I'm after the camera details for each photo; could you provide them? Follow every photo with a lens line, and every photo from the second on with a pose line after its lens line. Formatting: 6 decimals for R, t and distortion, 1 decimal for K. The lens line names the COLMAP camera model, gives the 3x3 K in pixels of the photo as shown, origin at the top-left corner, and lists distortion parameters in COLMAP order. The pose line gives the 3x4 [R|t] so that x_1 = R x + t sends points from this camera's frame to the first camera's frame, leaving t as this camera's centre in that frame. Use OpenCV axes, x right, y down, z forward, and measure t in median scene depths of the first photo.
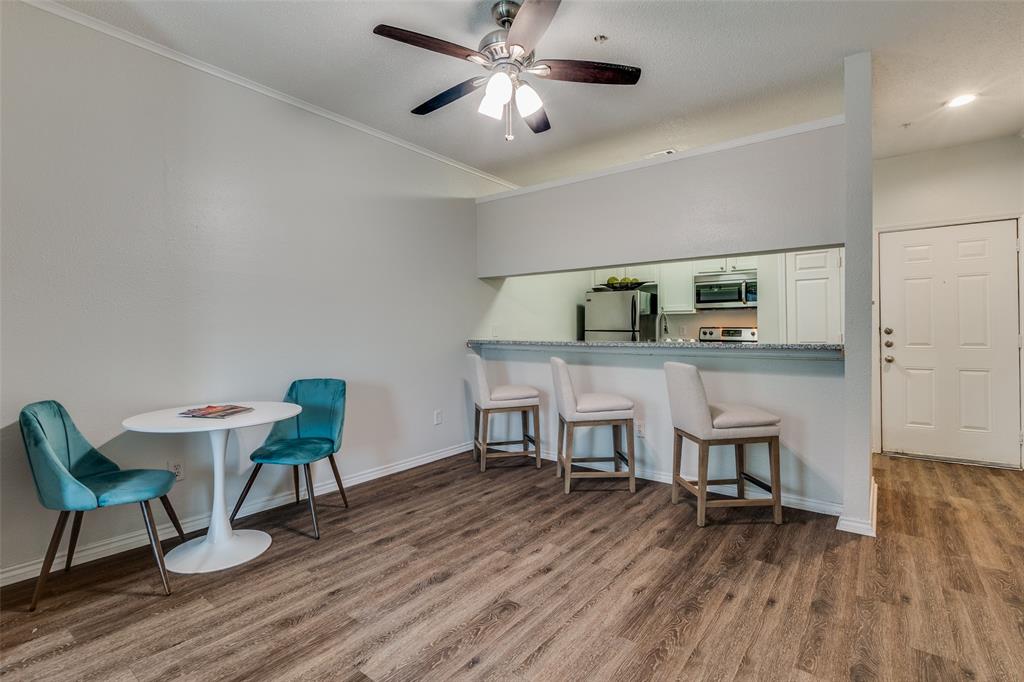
lens RADIAL K [[474.6, 0, 514.8], [0, 474.6, 331.8], [0, 0, 1]] dist [-0.013731, 0.000291]
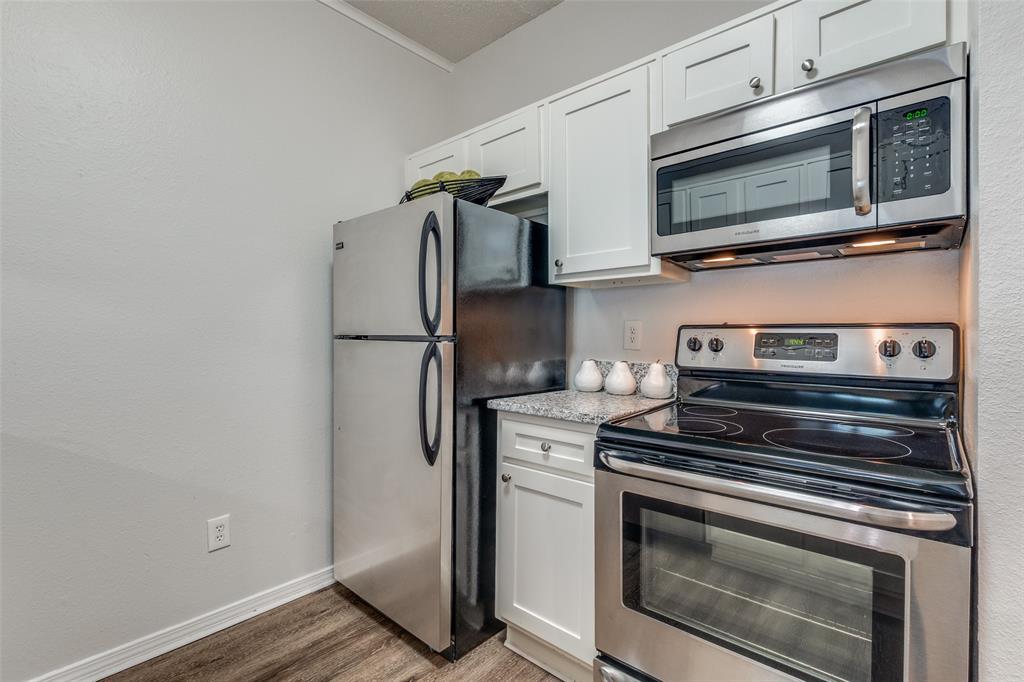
lens RADIAL K [[470.3, 0, 510.1], [0, 470.3, 341.8], [0, 0, 1]] dist [-0.008869, 0.000613]
pose [[0.997172, -0.001852, -0.075134, 0.582789], [0.002611, 0.999947, 0.009993, -0.004594], [0.075111, -0.010160, 0.997123, 1.326243]]
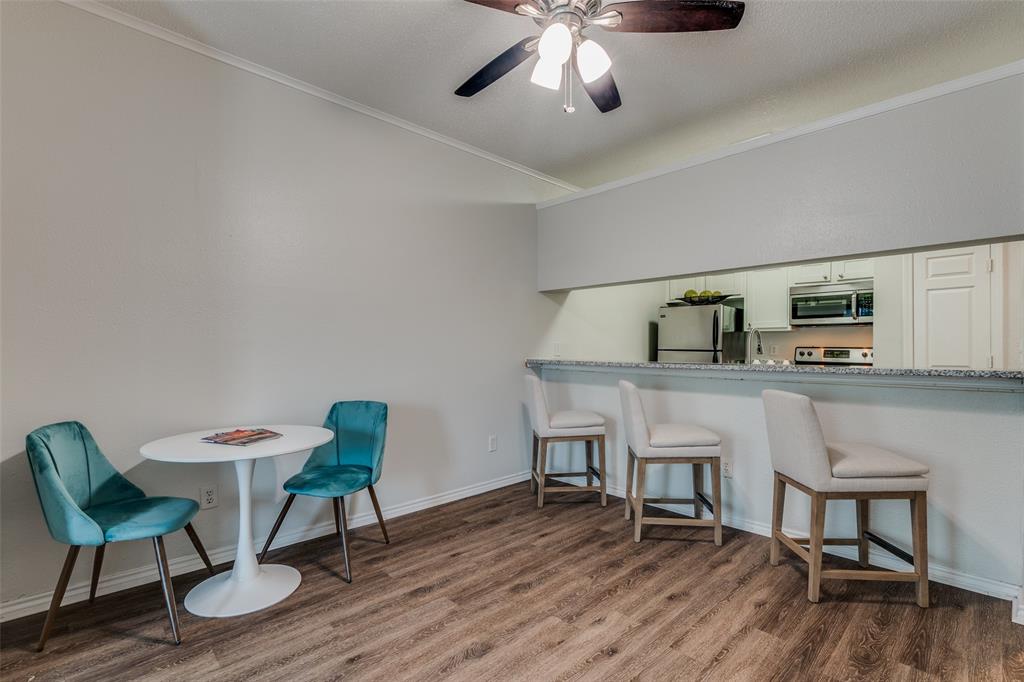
lens RADIAL K [[470.0, 0, 511.4], [0, 470.0, 354.1], [0, 0, 1]] dist [-0.008936, -0.000449]
pose [[0.988714, 0.007462, -0.149627, 0.011005], [-0.006239, 0.999943, 0.008640, -0.001090], [0.149683, -0.007609, 0.988705, 0.146690]]
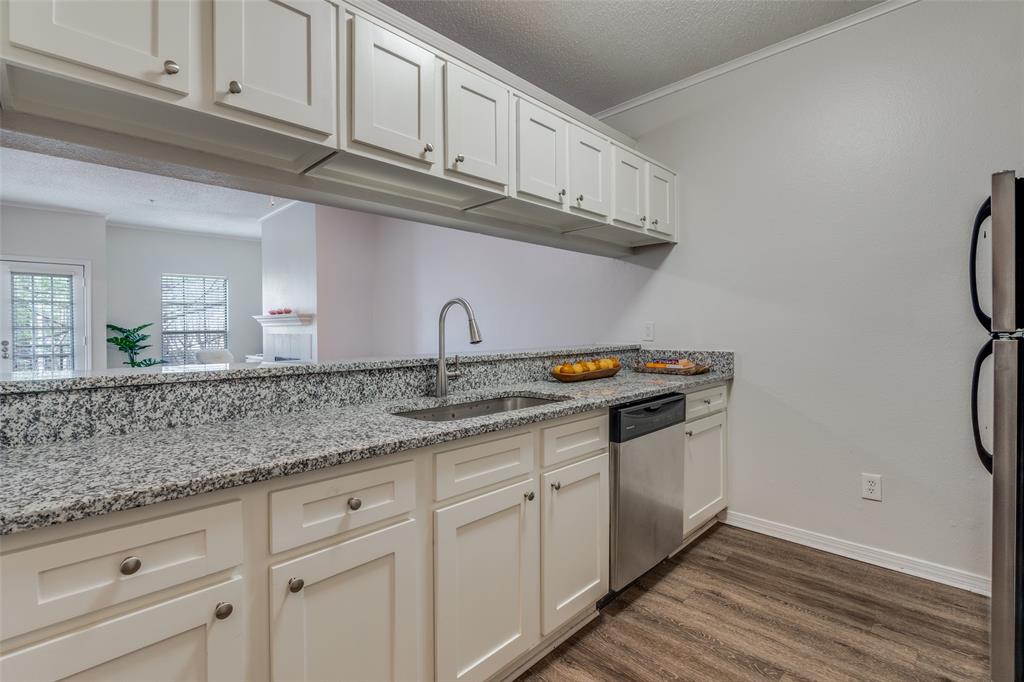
lens RADIAL K [[470.2, 0, 512.4], [0, 470.2, 333.6], [0, 0, 1]] dist [-0.010413, 0.000670]
pose [[-0.128826, 0.010181, -0.991615, 0.978885], [0.008279, 0.999923, 0.009191, -0.012541], [0.991633, -0.007025, -0.128901, 1.420643]]
